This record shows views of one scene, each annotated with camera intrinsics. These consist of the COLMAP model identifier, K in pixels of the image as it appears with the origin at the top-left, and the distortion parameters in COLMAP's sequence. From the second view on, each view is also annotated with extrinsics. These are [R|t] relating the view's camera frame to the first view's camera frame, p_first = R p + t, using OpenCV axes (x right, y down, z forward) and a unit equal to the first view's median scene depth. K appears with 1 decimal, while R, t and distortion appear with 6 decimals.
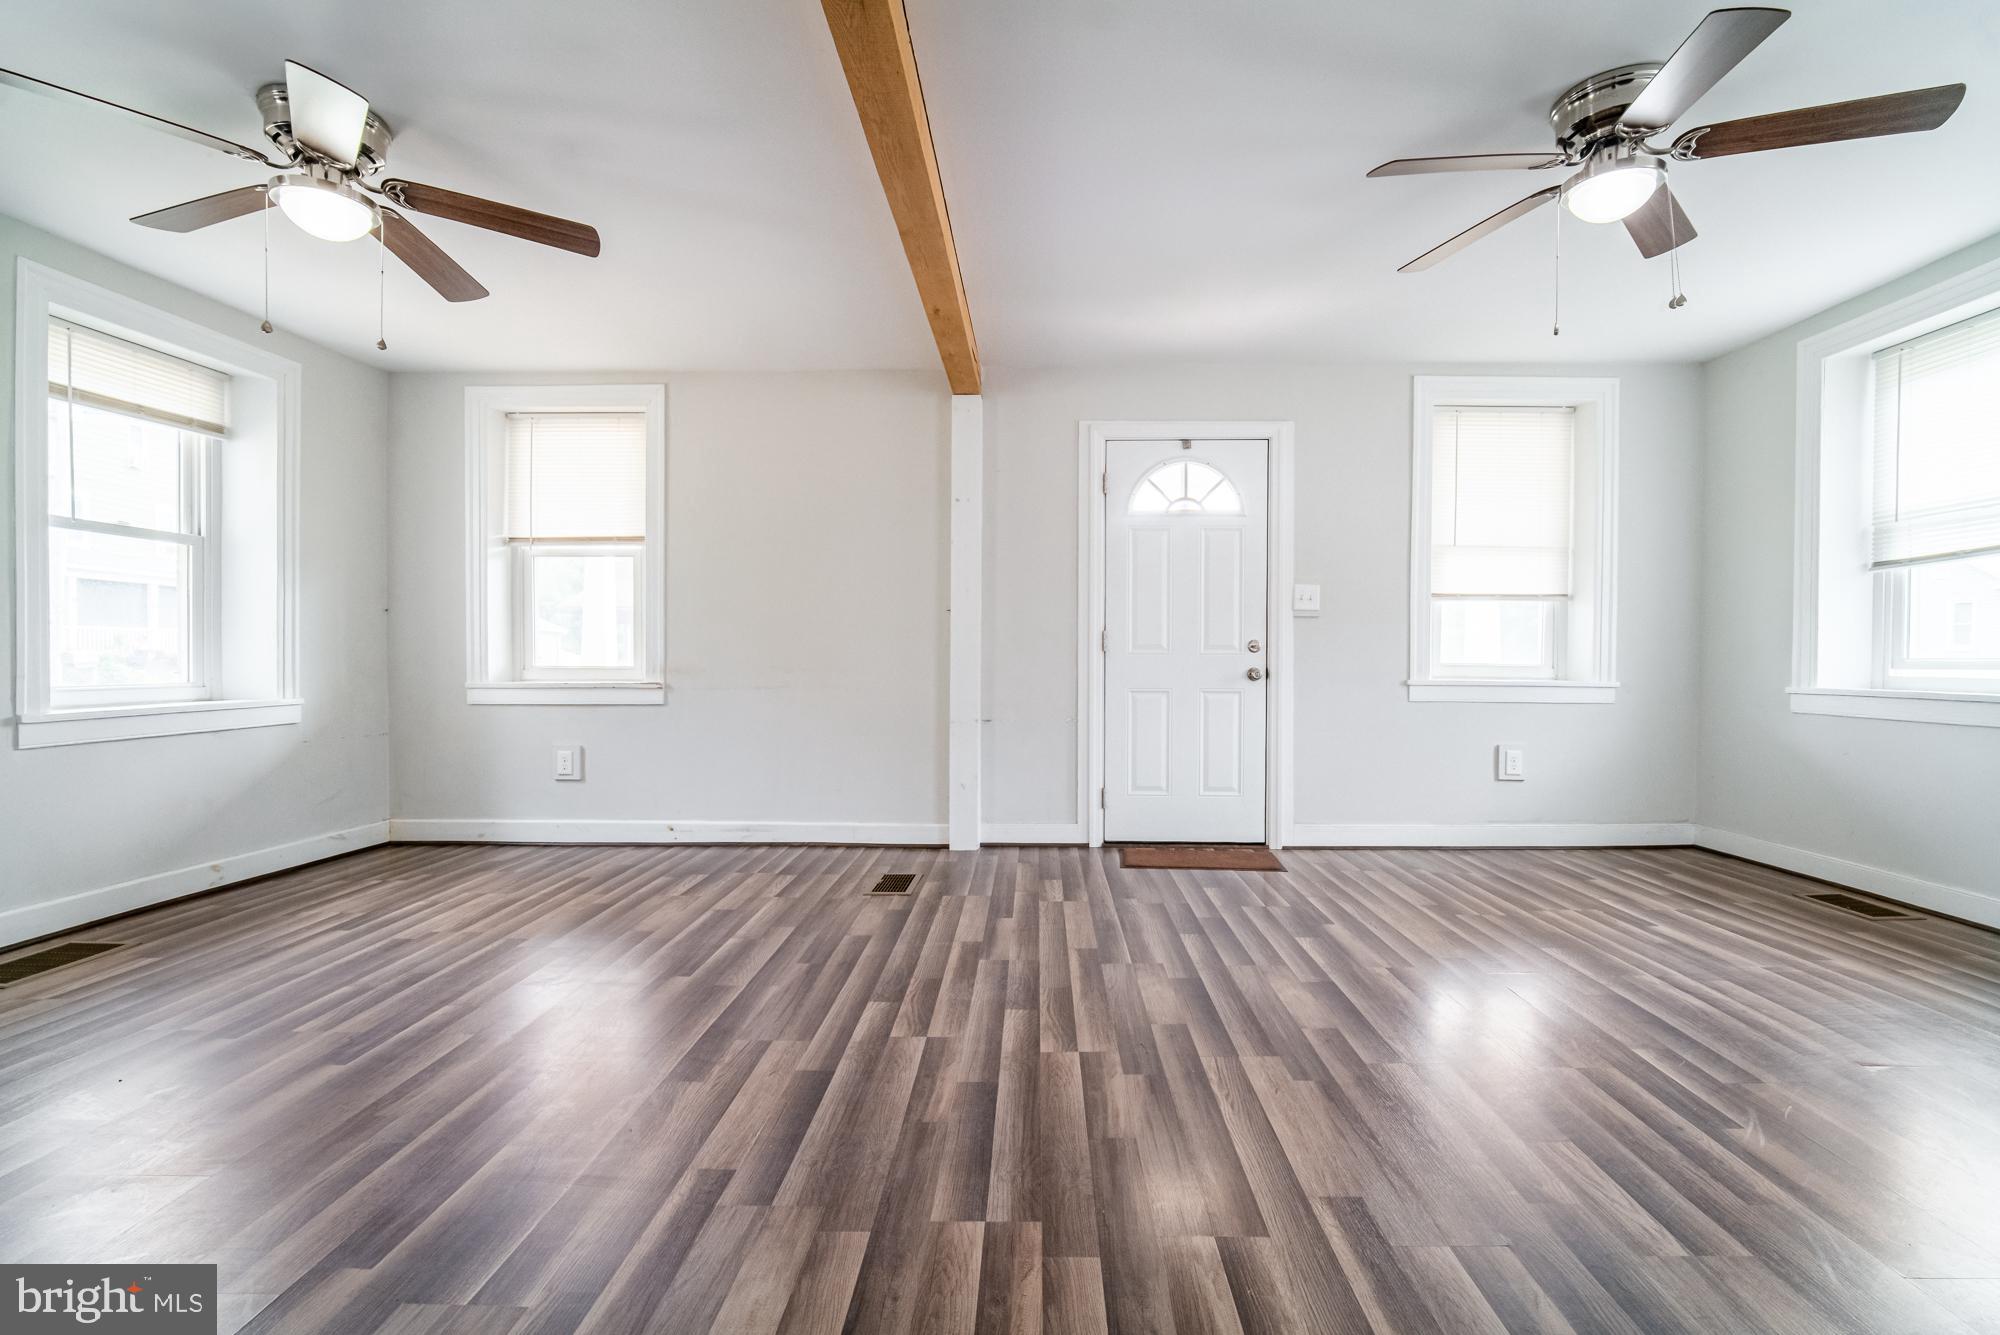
lens RADIAL K [[877.4, 0, 1000.0], [0, 877.4, 667.5], [0, 0, 1]] dist [-0.016718, 0.006135]
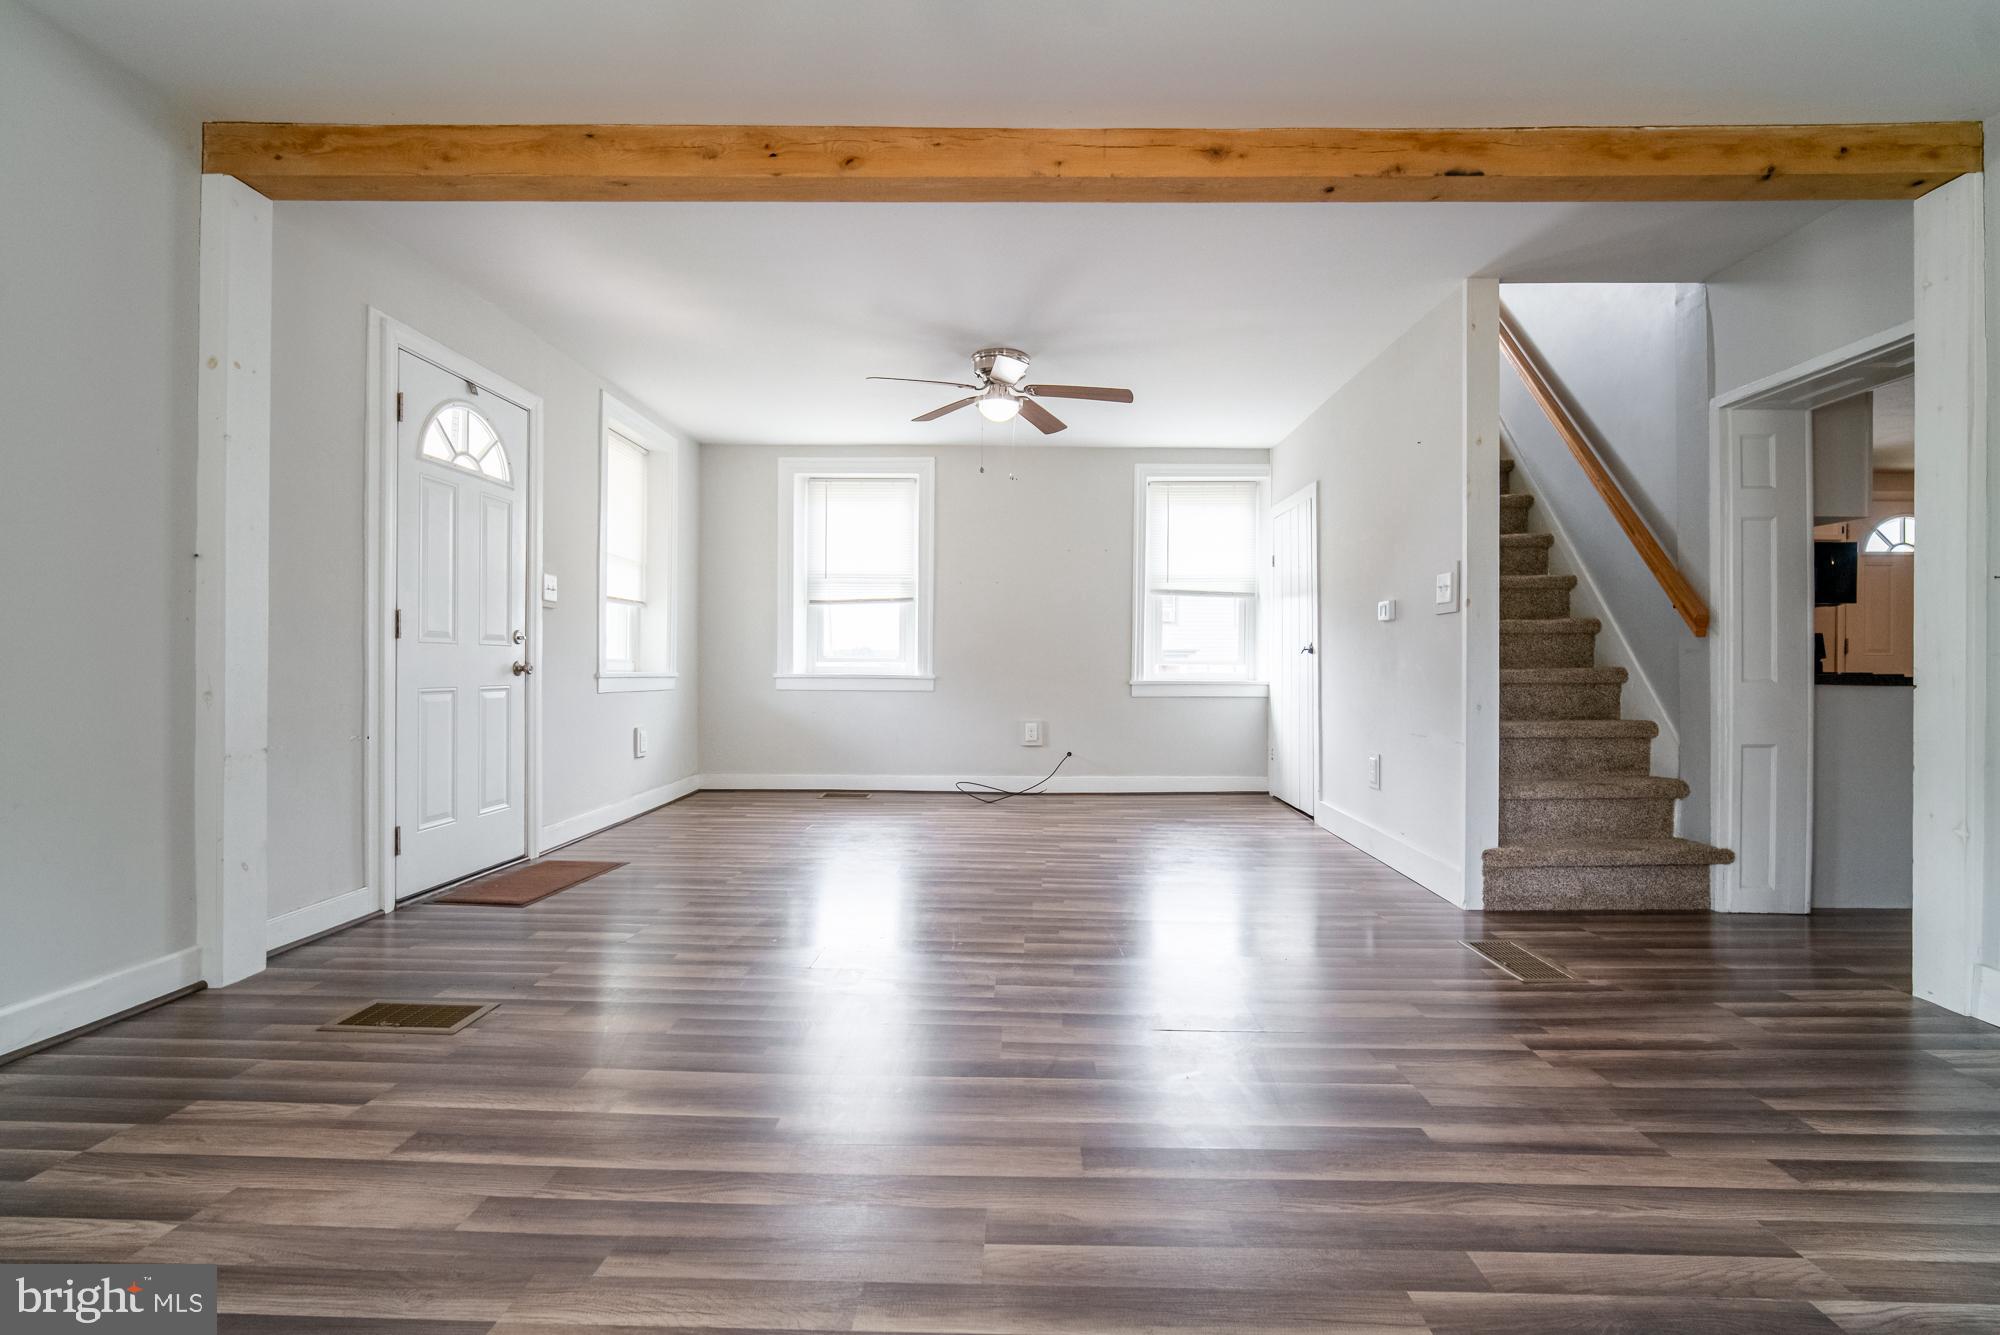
lens RADIAL K [[919.0, 0, 1000.0], [0, 919.0, 667.5], [0, 0, 1]] dist [-0.016368, -0.000177]
pose [[-0.014104, -0.004728, 0.999889, -0.657299], [0.004328, 0.999979, 0.004790, 0.004367], [-0.999891, 0.004395, -0.014084, 0.525032]]
